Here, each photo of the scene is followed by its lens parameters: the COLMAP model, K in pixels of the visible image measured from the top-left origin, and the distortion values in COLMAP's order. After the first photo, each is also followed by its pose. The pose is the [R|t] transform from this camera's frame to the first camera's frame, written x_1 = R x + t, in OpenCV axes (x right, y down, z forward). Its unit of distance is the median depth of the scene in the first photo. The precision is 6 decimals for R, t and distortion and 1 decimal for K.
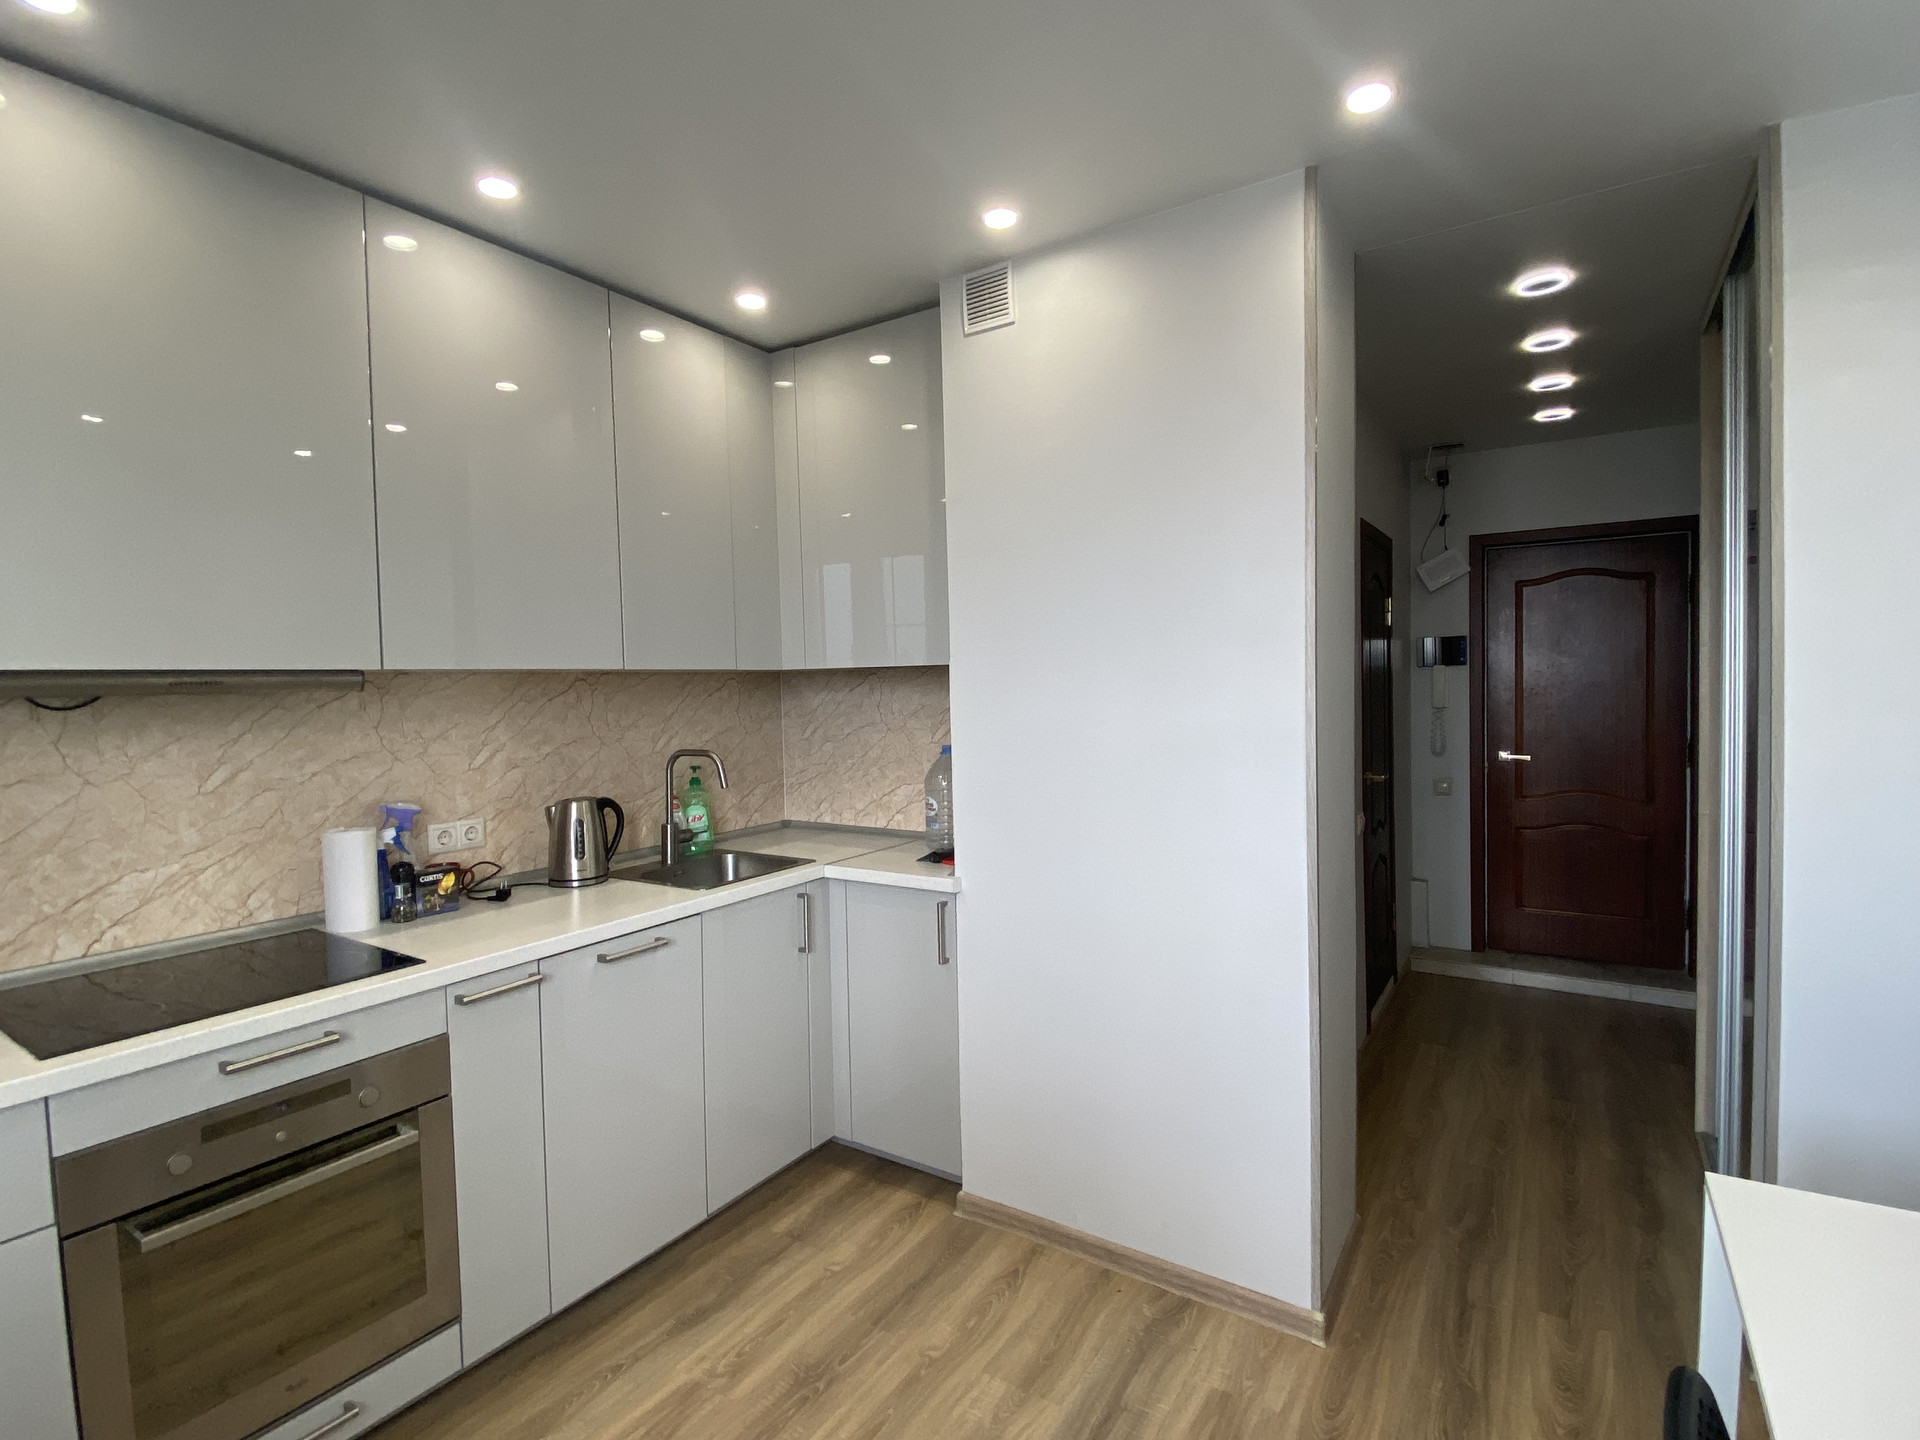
lens RADIAL K [[908.8, 0, 960.0], [0, 908.8, 720.0], [0, 0, 1]] dist [0.049890, -0.042140]
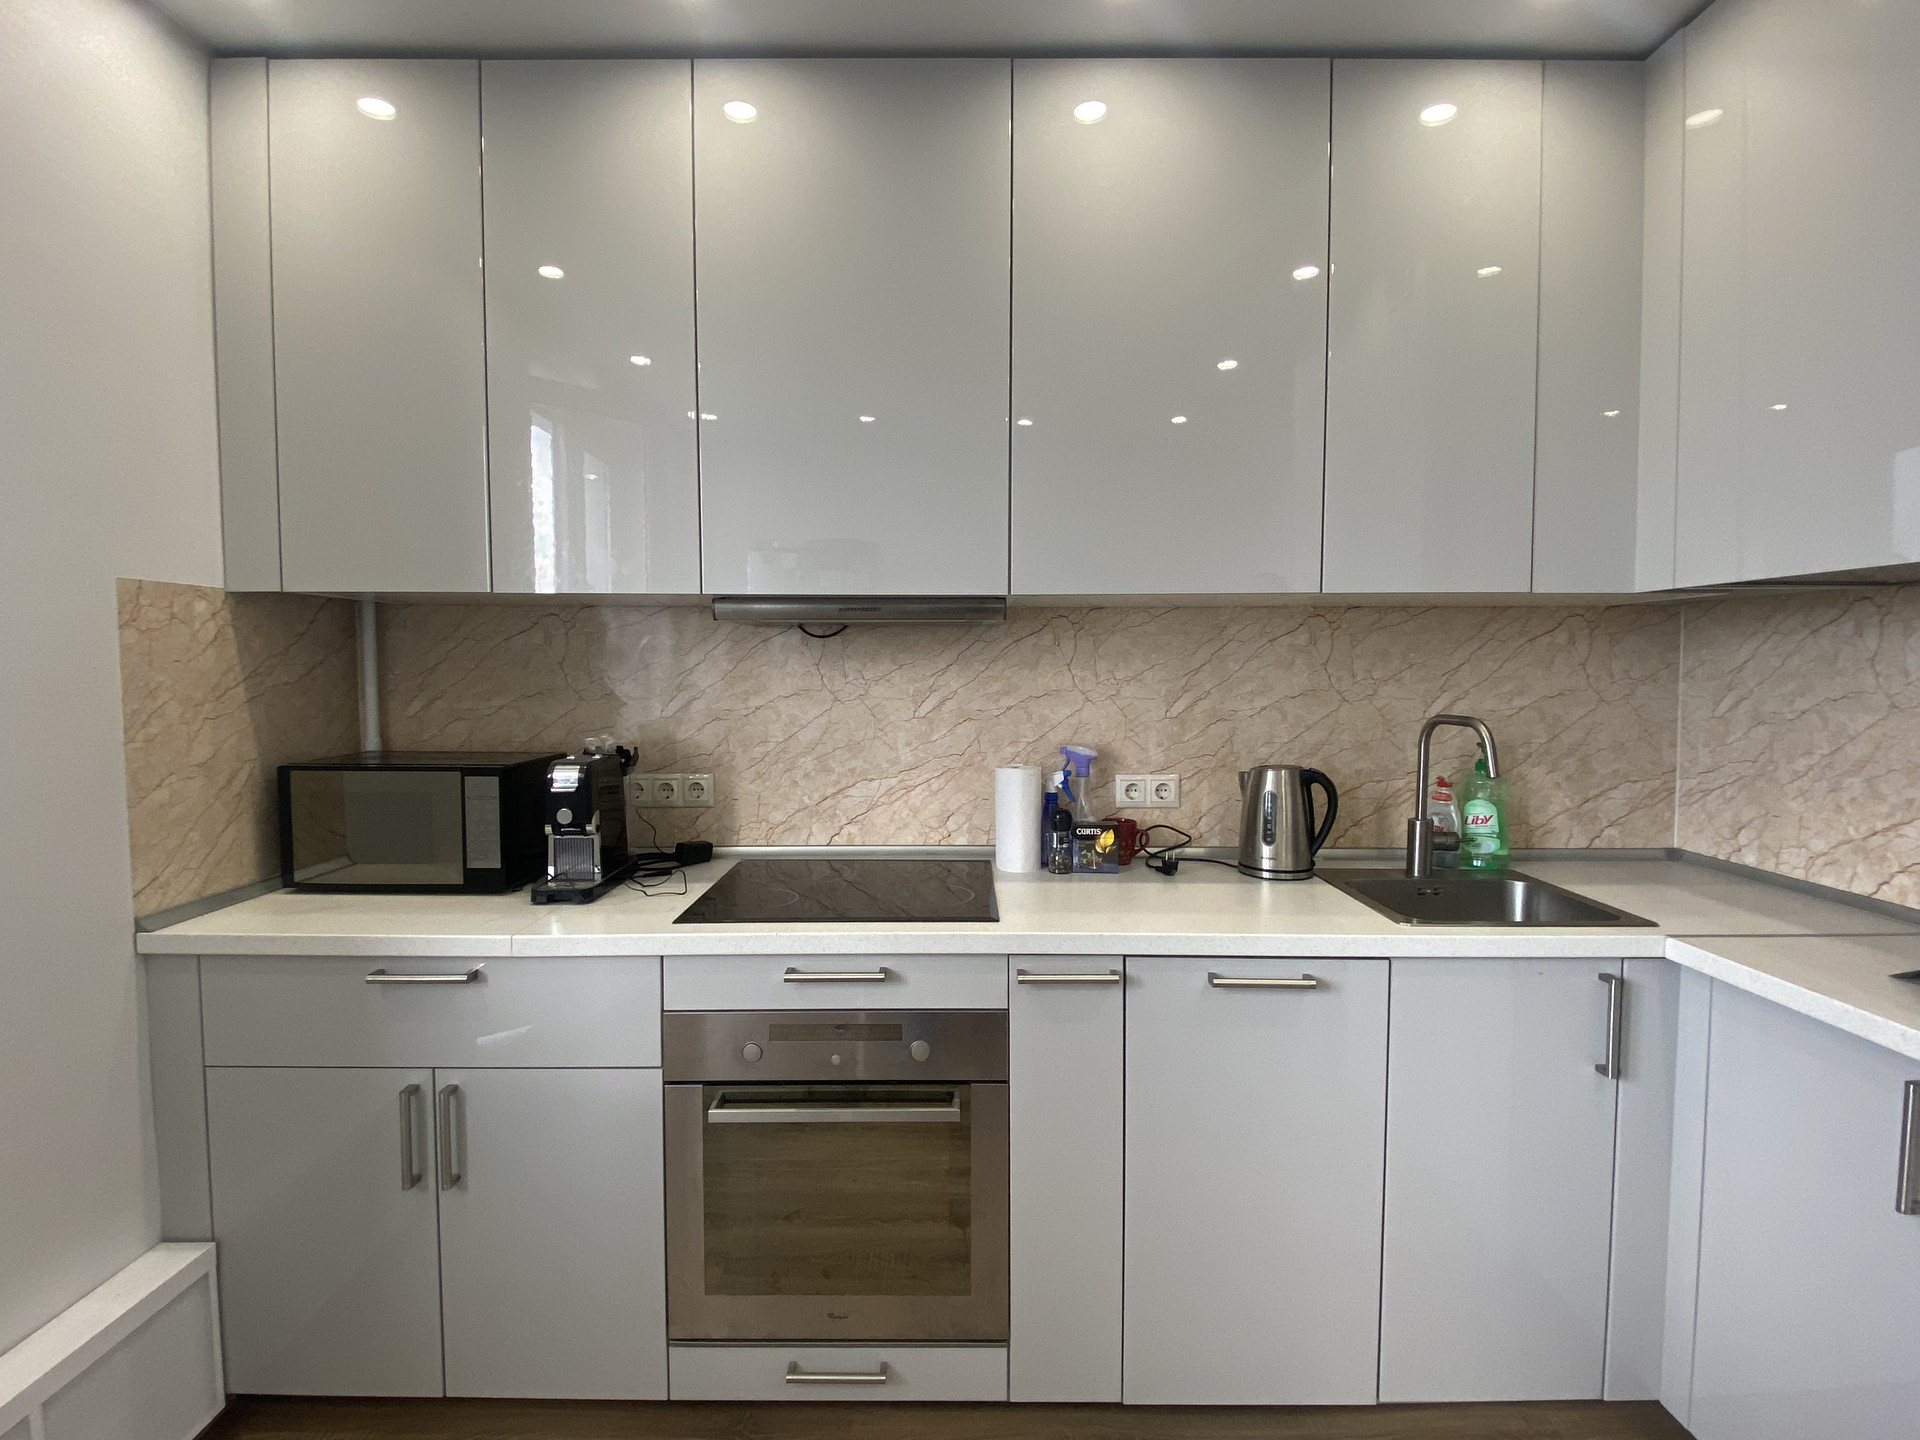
lens RADIAL K [[908.8, 0, 960.0], [0, 908.8, 720.0], [0, 0, 1]] dist [0.049890, -0.042140]
pose [[0.543302, 0.069925, -0.836620, 0.094138], [-0.045163, 0.997517, 0.054044, 0.019618], [0.838322, 0.008422, 0.545111, 0.400801]]
